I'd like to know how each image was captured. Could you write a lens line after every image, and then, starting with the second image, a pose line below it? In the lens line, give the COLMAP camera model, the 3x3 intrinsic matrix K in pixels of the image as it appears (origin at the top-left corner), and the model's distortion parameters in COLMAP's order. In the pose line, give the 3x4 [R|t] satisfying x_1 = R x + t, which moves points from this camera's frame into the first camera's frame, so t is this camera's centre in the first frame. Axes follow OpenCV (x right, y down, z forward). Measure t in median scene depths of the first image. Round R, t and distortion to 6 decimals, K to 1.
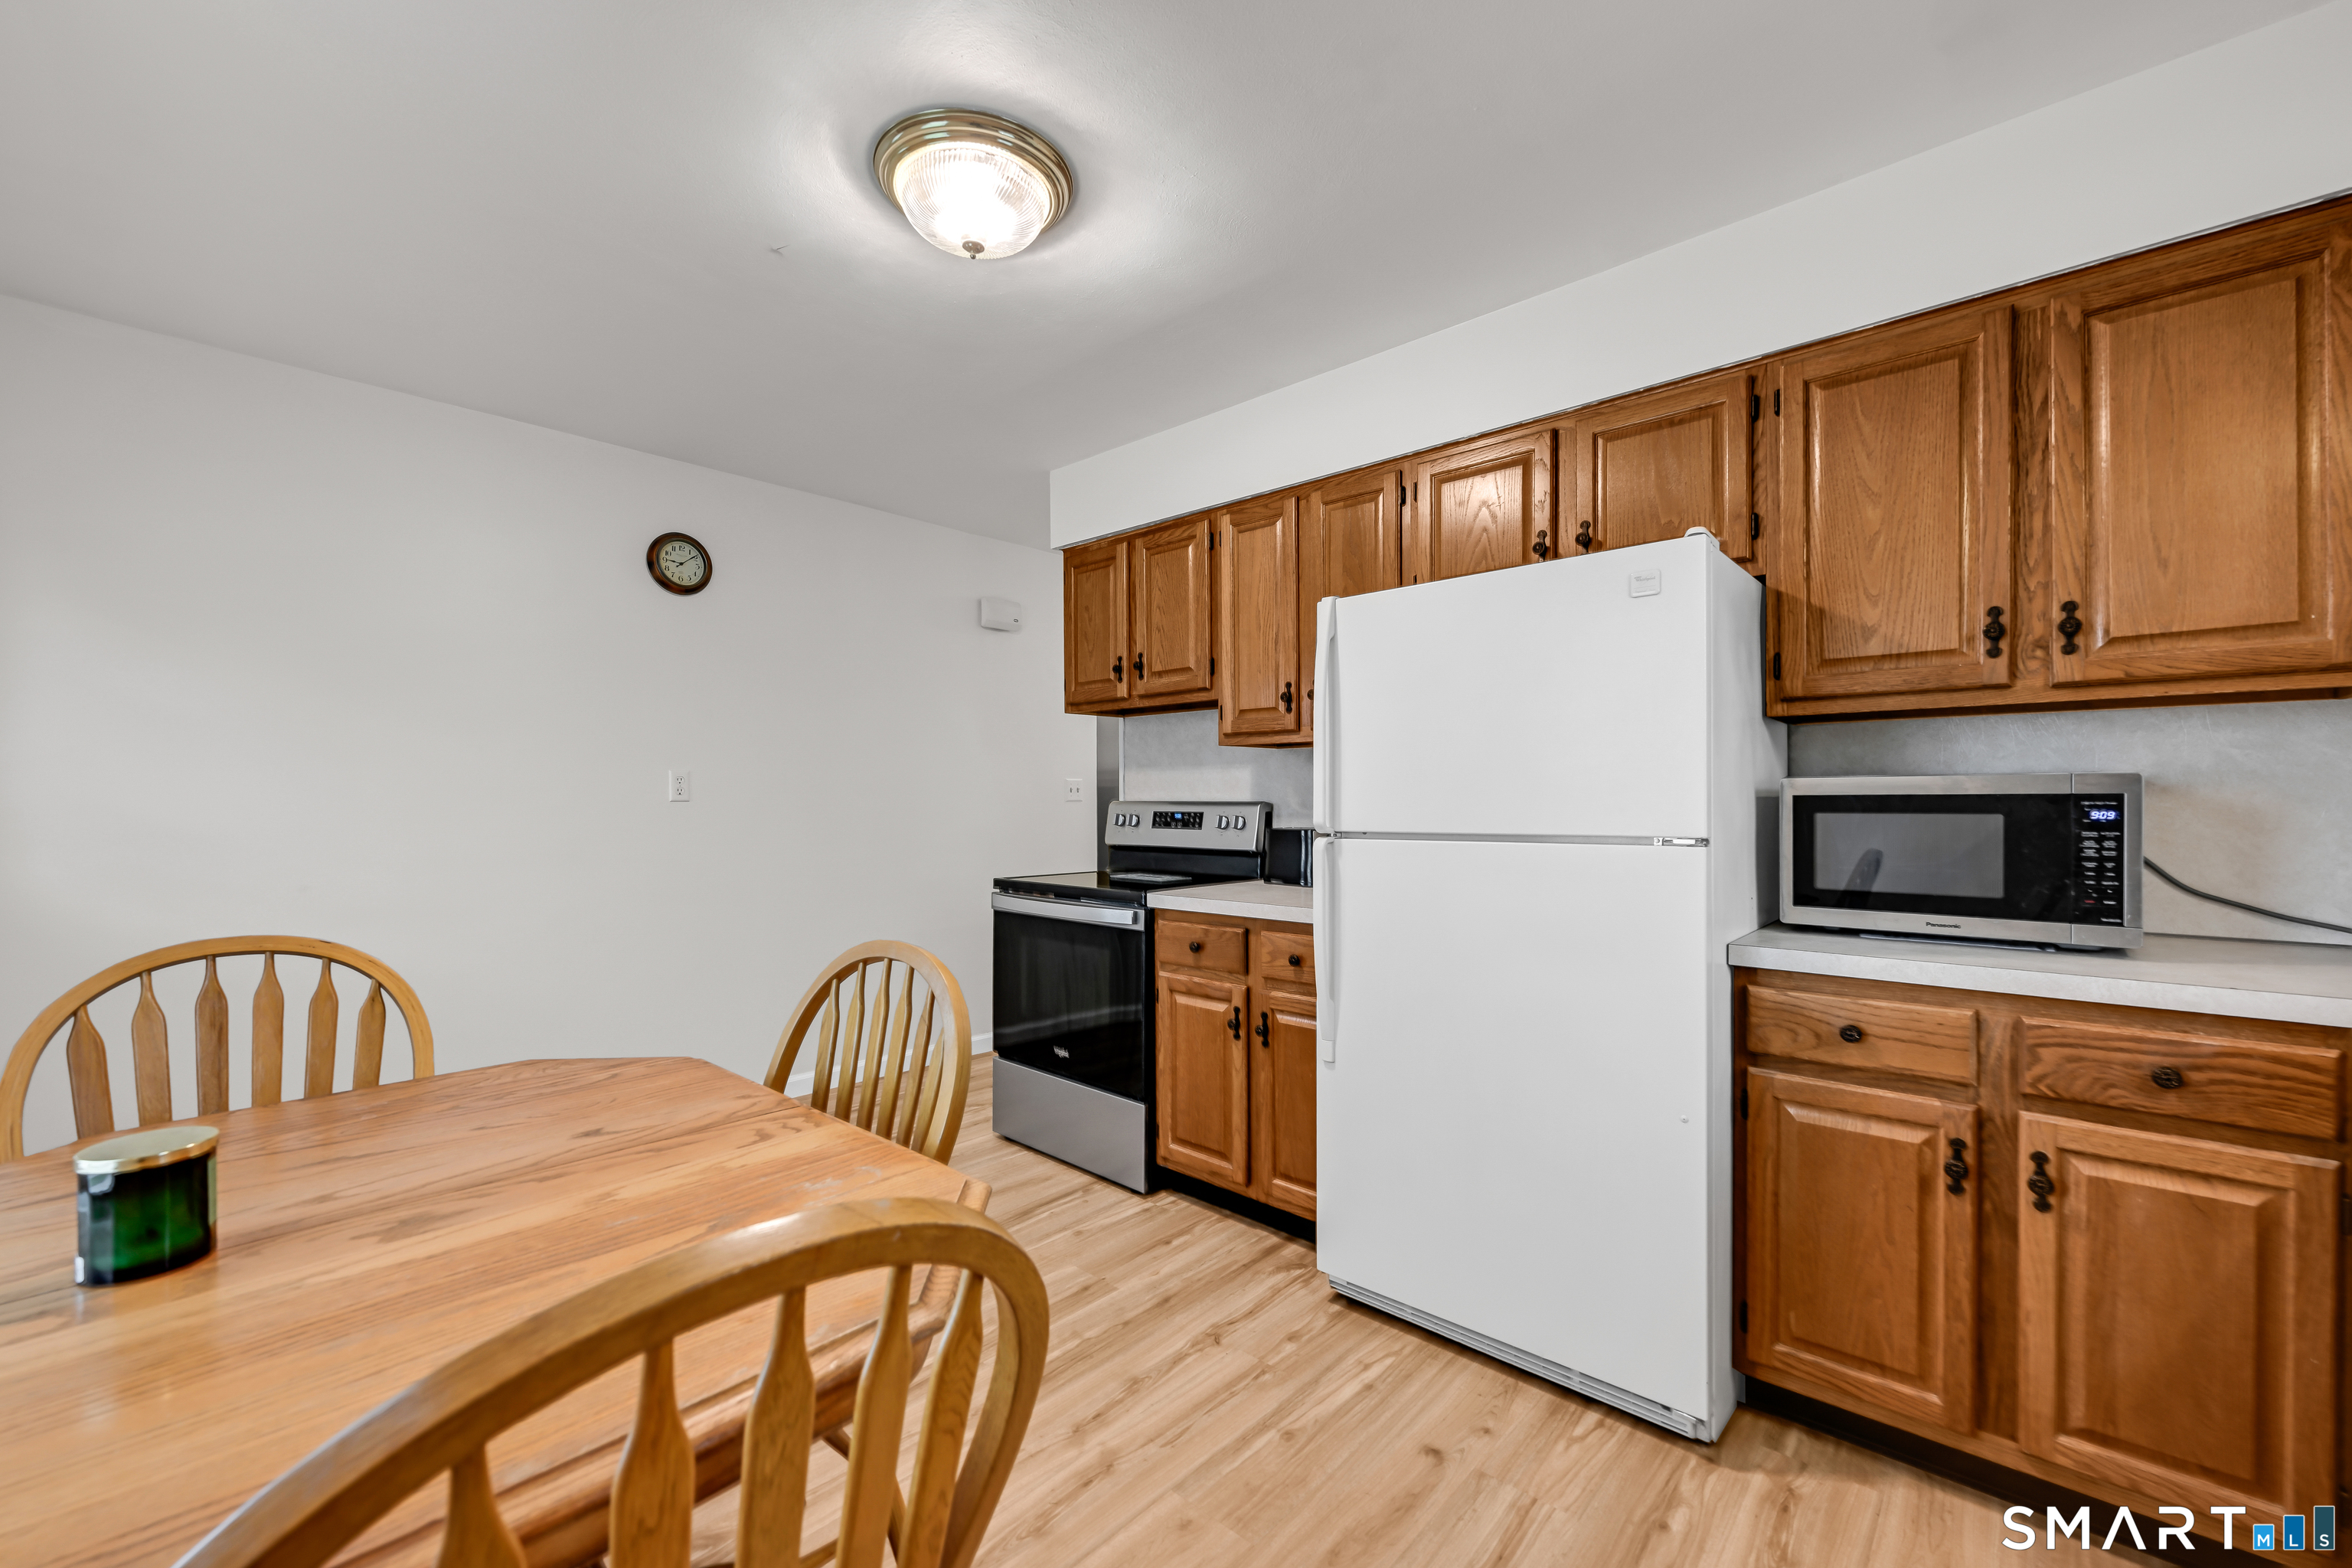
lens RADIAL K [[945.4, 0, 1183.8], [0, 945.4, 807.4], [0, 0, 1]] dist [-0.000535, -0.000086]
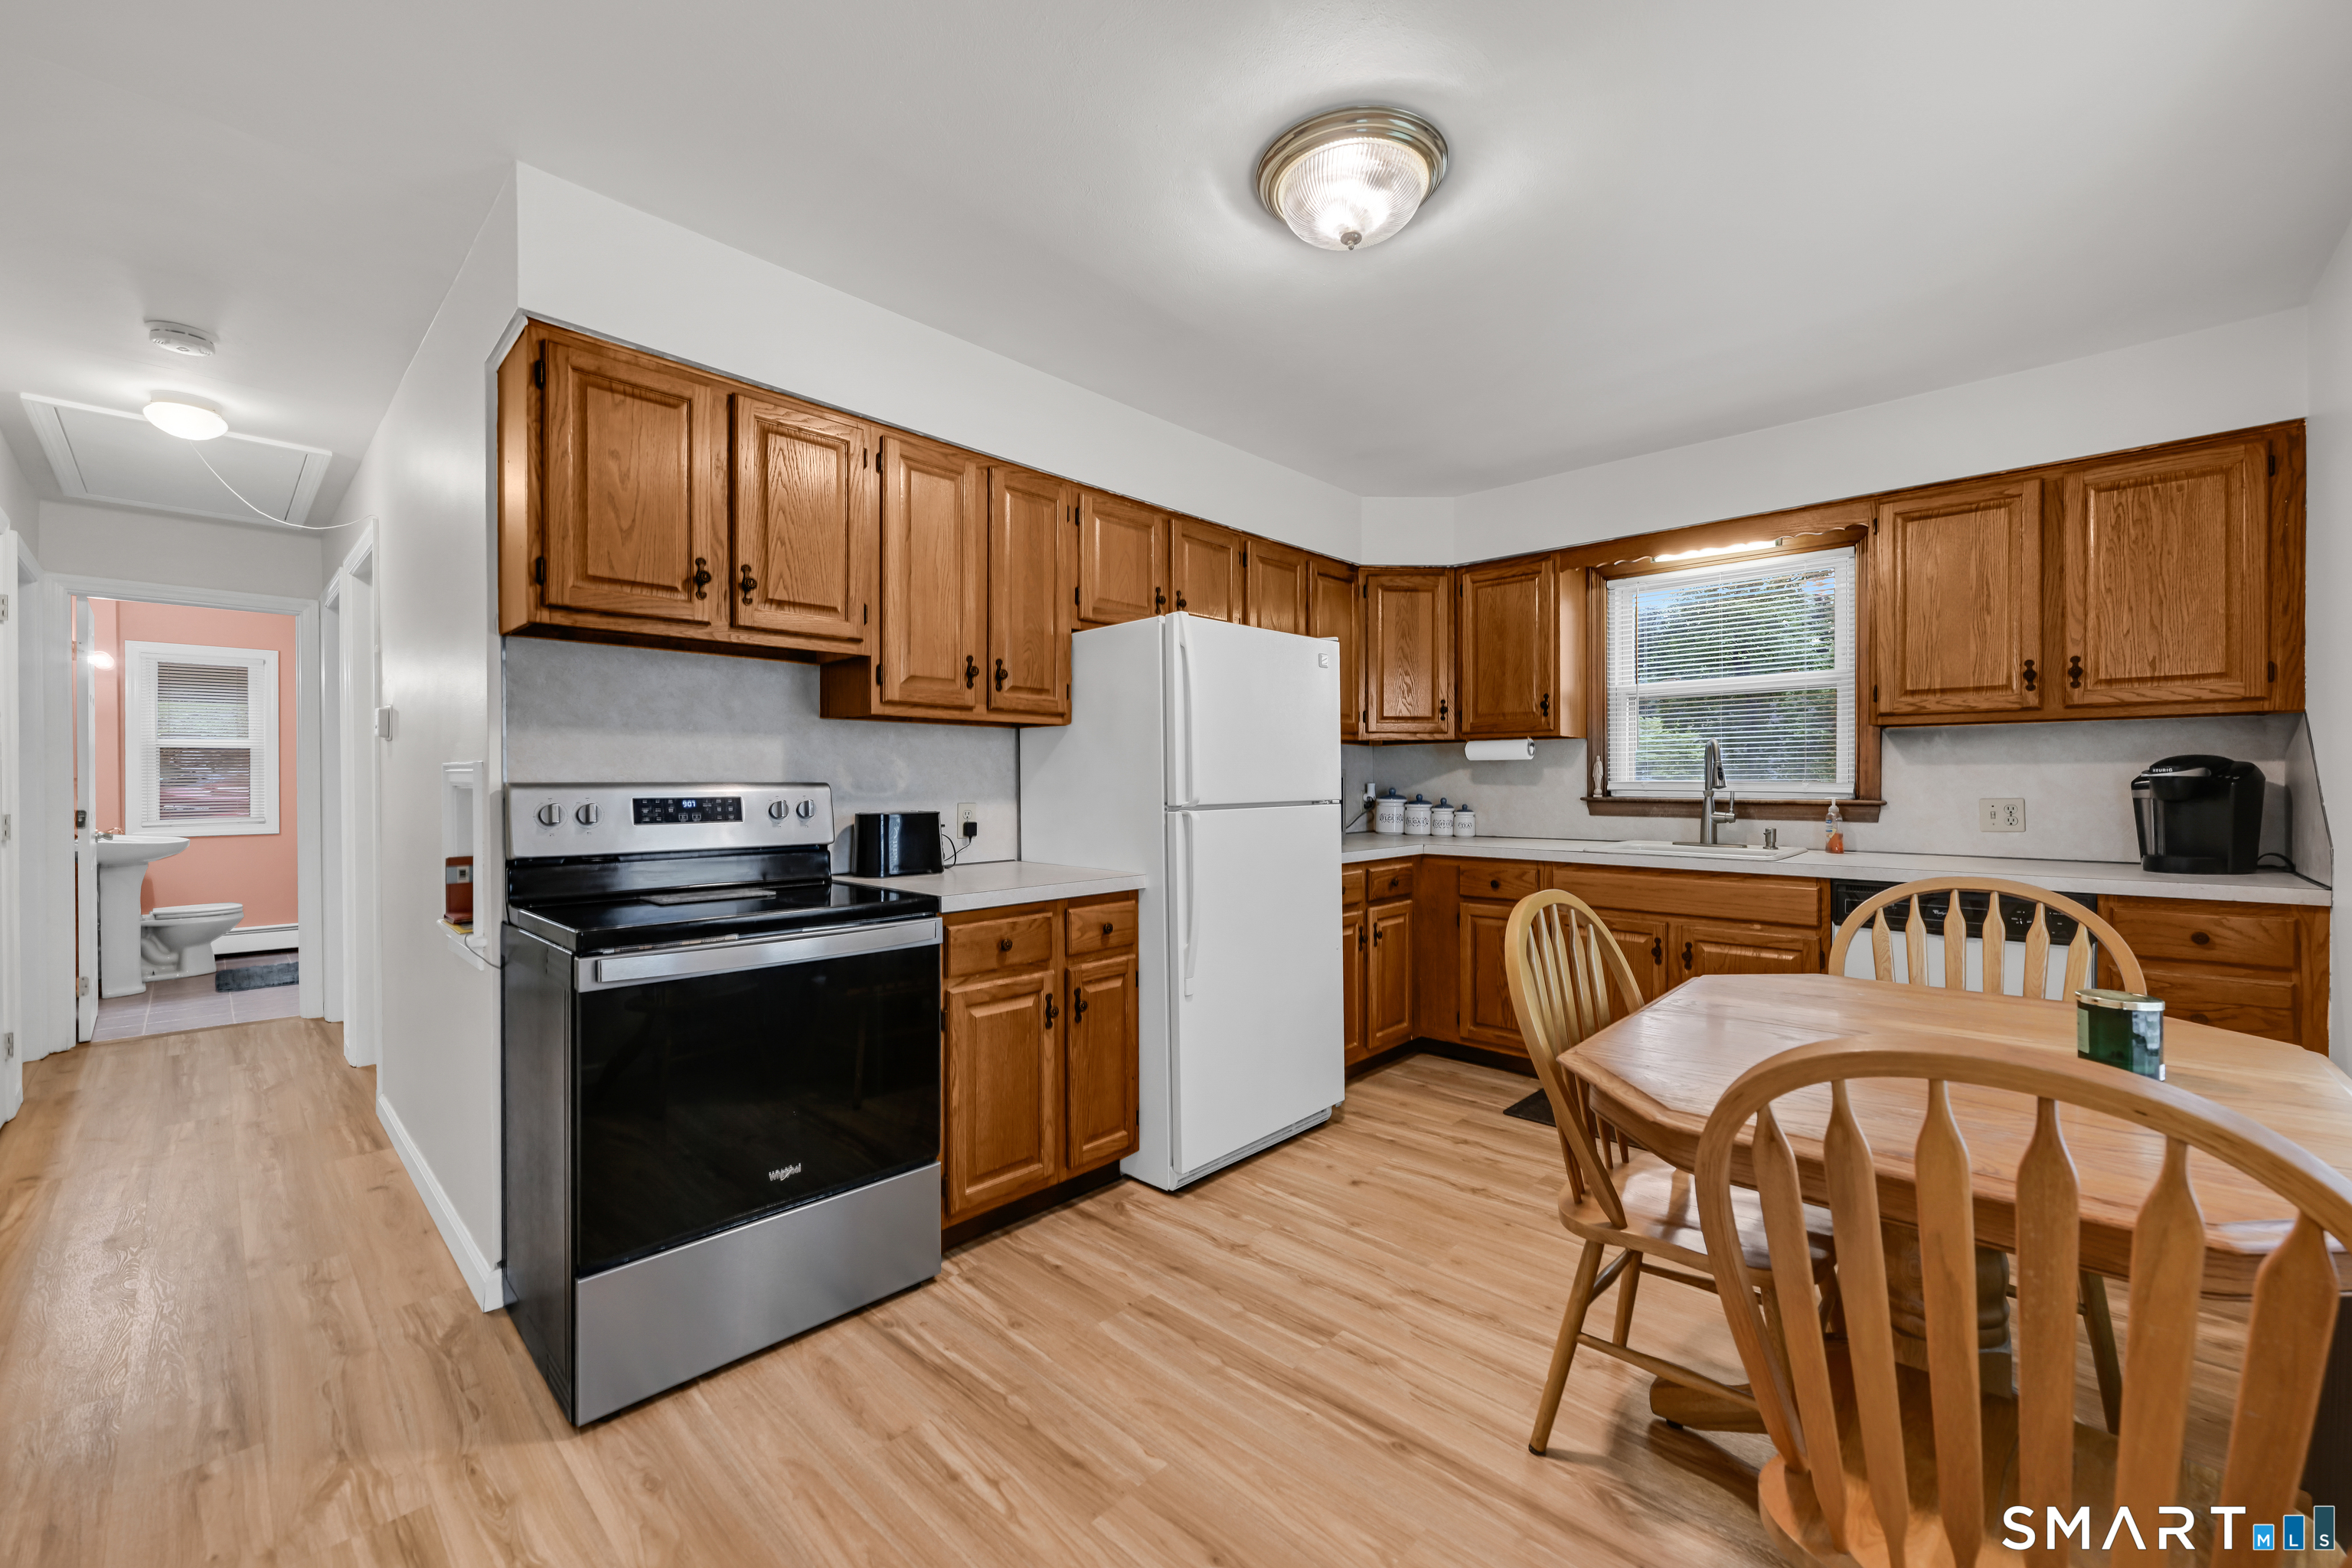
lens RADIAL K [[945.4, 0, 1177.8], [0, 945.4, 782.0], [0, 0, 1]] dist [-0.000535, -0.000086]
pose [[0.015612, -0.003163, 0.999873, -0.890145], [0.008511, 0.999959, 0.003030, -0.007581], [-0.999842, 0.008463, 0.015638, 0.835324]]
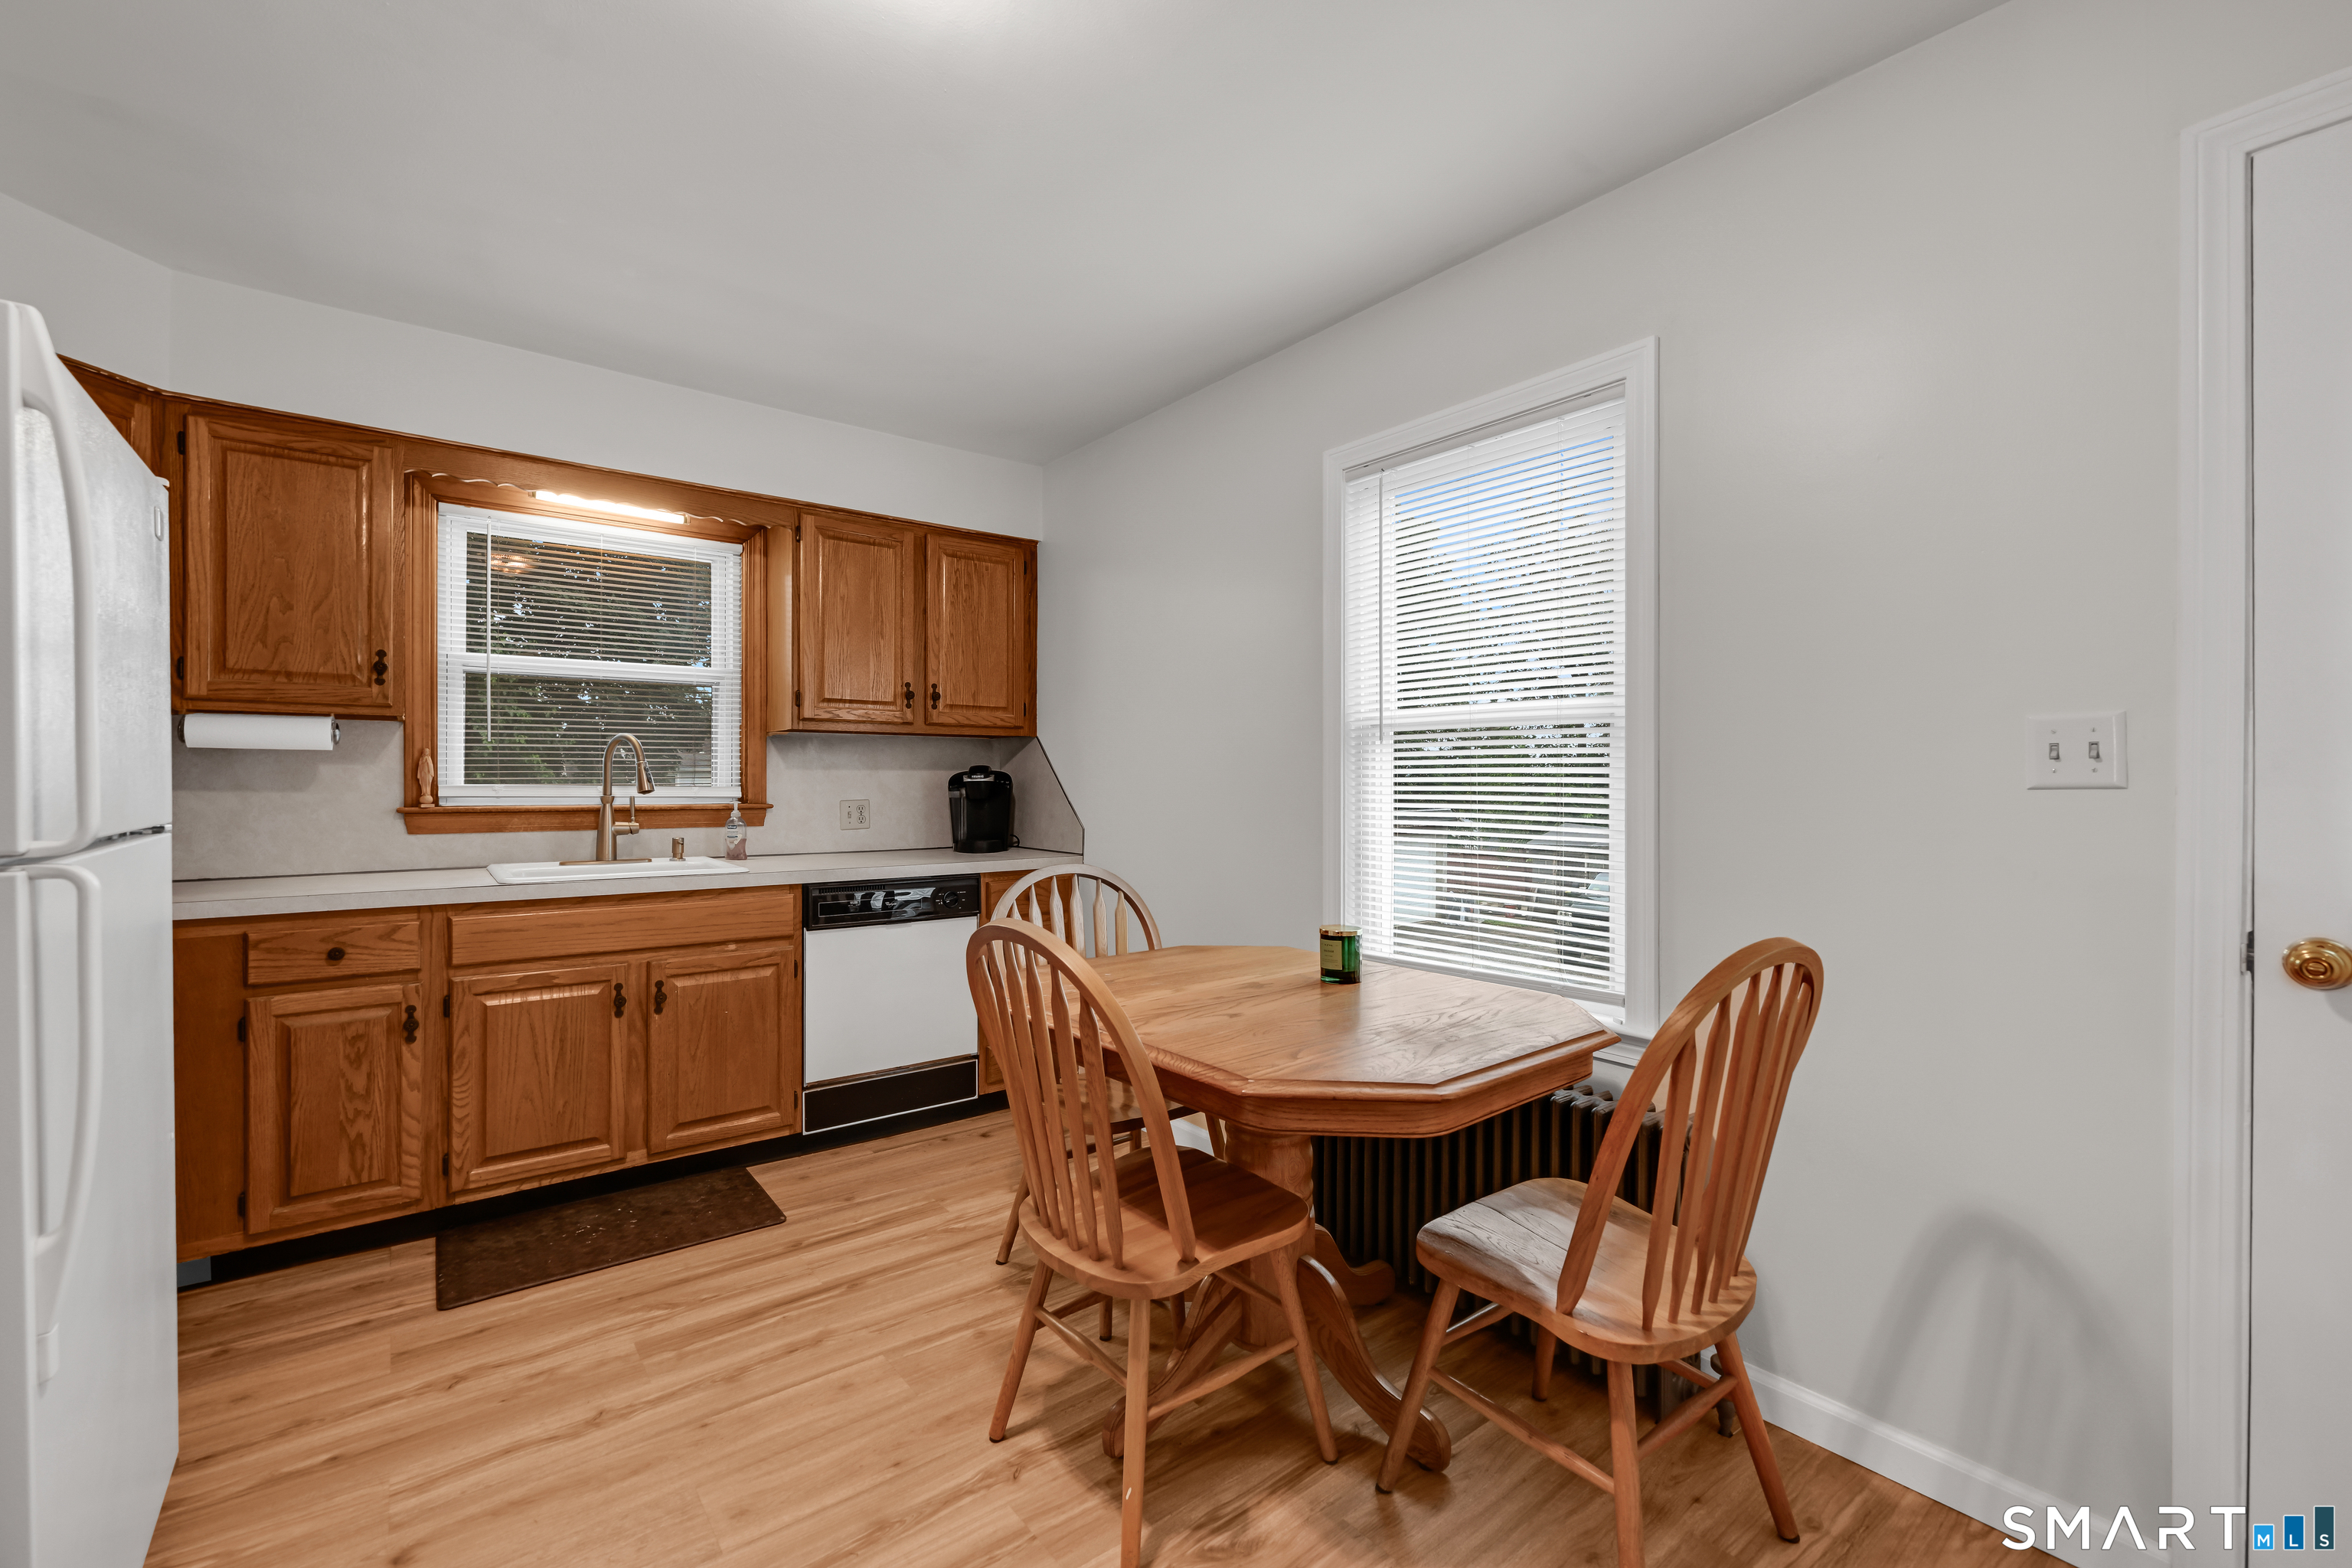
lens RADIAL K [[996.0, 0, 1176.9], [0, 996.0, 780.0], [0, 0, 1]] dist [-0.001304, -0.000034]
pose [[-0.987840, -0.002279, 0.155455, -0.362024], [-0.001766, 0.999993, 0.003443, -0.008706], [-0.155462, 0.003126, -0.987837, 1.156310]]
